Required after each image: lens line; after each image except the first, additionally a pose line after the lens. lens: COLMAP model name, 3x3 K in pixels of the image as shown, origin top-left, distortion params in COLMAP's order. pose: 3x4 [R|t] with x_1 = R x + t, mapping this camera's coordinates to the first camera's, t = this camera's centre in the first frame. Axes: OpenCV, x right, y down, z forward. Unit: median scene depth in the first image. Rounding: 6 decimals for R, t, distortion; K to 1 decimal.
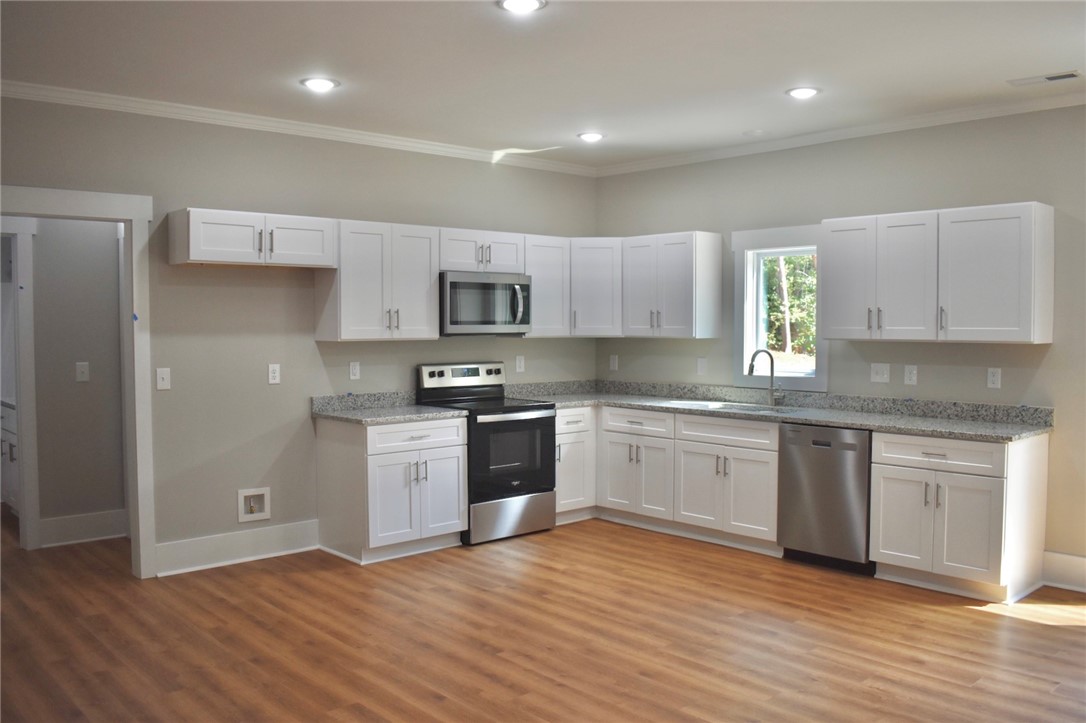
lens RADIAL K [[914.8, 0, 543.0], [0, 914.8, 361.5], [0, 0, 1]] dist [-0.049026, -0.000110]
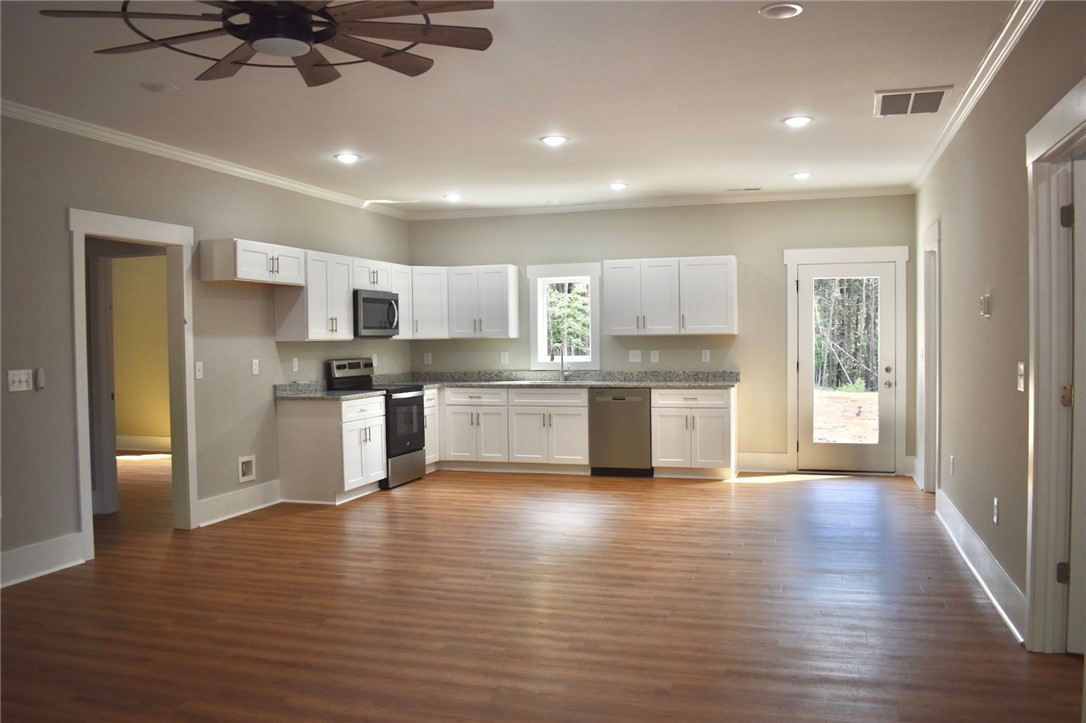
lens RADIAL K [[865.6, 0, 543.0], [0, 865.6, 361.5], [0, 0, 1]] dist [-0.002706, -0.000175]
pose [[0.871670, -0.025661, 0.489420, -0.524657], [0.034603, 0.999359, -0.009231, 0.030558], [-0.488869, 0.024981, 0.871999, -0.261831]]
